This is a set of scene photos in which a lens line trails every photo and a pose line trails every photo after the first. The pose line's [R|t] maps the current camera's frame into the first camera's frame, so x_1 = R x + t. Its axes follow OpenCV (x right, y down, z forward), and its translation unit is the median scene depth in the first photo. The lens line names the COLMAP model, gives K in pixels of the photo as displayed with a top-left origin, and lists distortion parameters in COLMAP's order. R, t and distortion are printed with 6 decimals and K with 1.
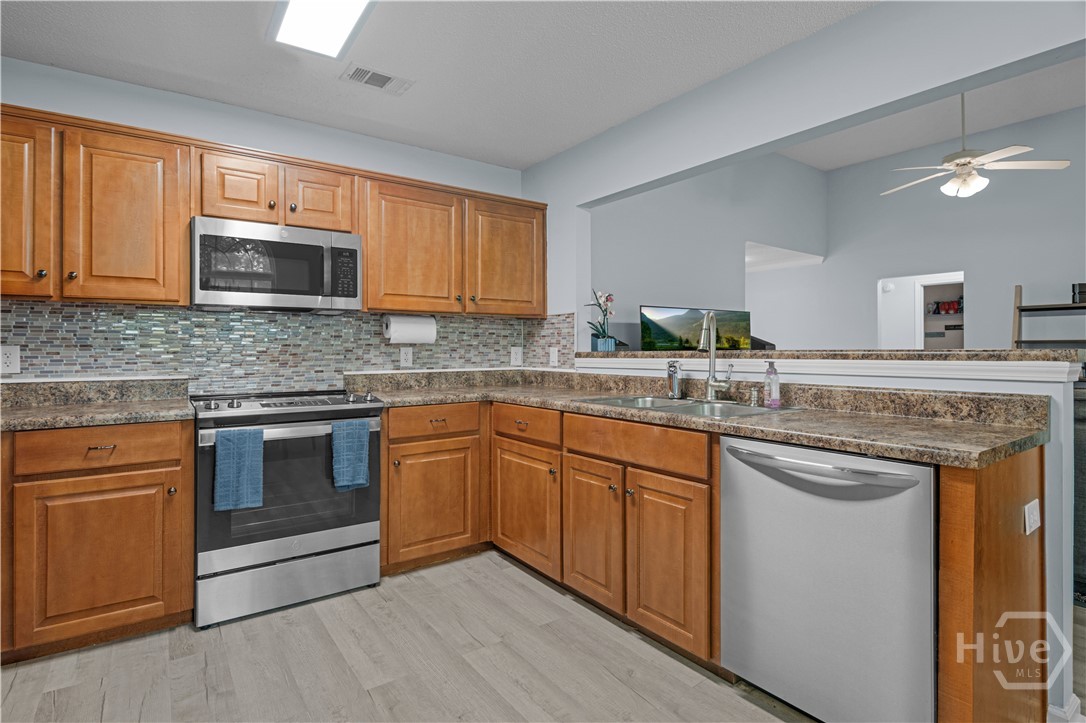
lens RADIAL K [[535.1, 0, 542.0], [0, 535.1, 345.6], [0, 0, 1]] dist [-0.001061, -0.017066]
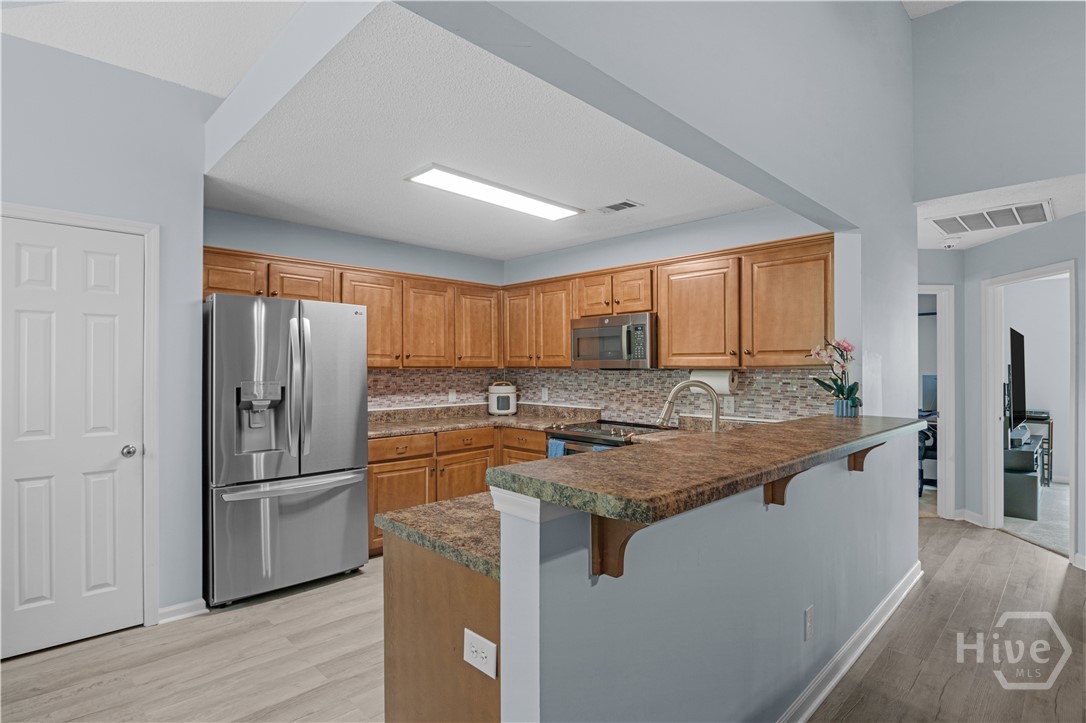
lens RADIAL K [[546.4, 0, 543.0], [0, 546.4, 361.5], [0, 0, 1]] dist [-0.021197, -0.000909]
pose [[0.153442, -0.007302, -0.988131, 1.001661], [0.003914, 0.999969, -0.006782, -0.078007], [0.988150, -0.002826, 0.153466, 0.546907]]
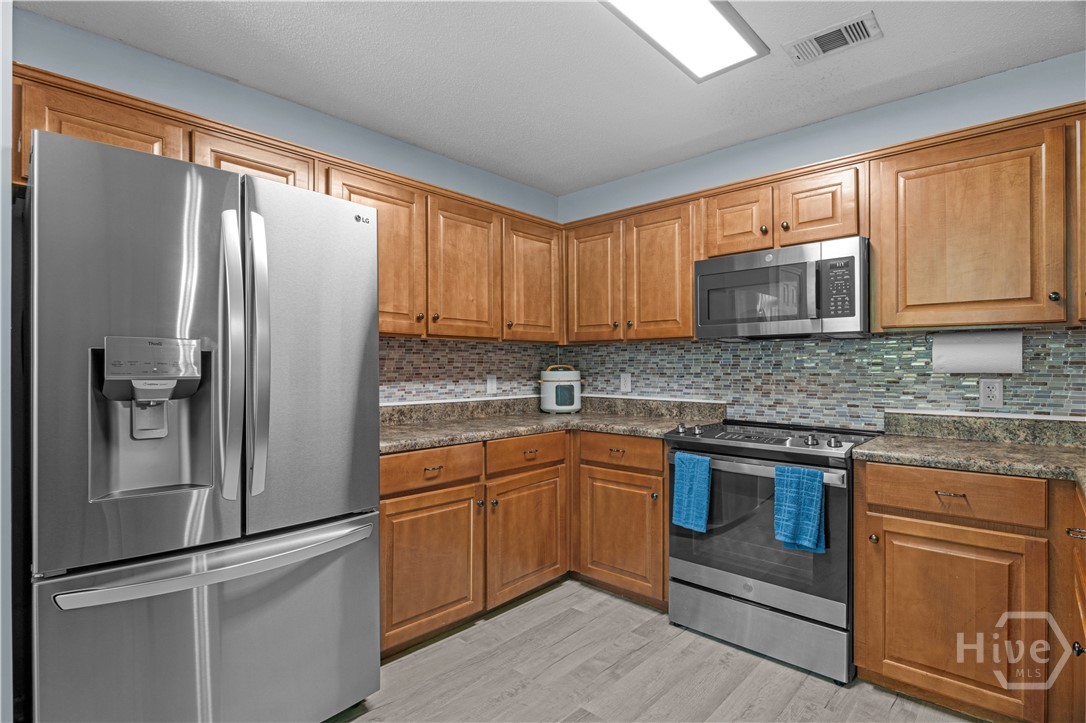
lens RADIAL K [[531.4, 0, 543.0], [0, 531.4, 361.5], [0, 0, 1]] dist [-0.018223, -0.000654]
pose [[0.198670, -0.009249, -0.980023, 0.339825], [0.002663, 0.999957, -0.008897, -0.017191], [0.980063, -0.000842, 0.198686, 0.399454]]
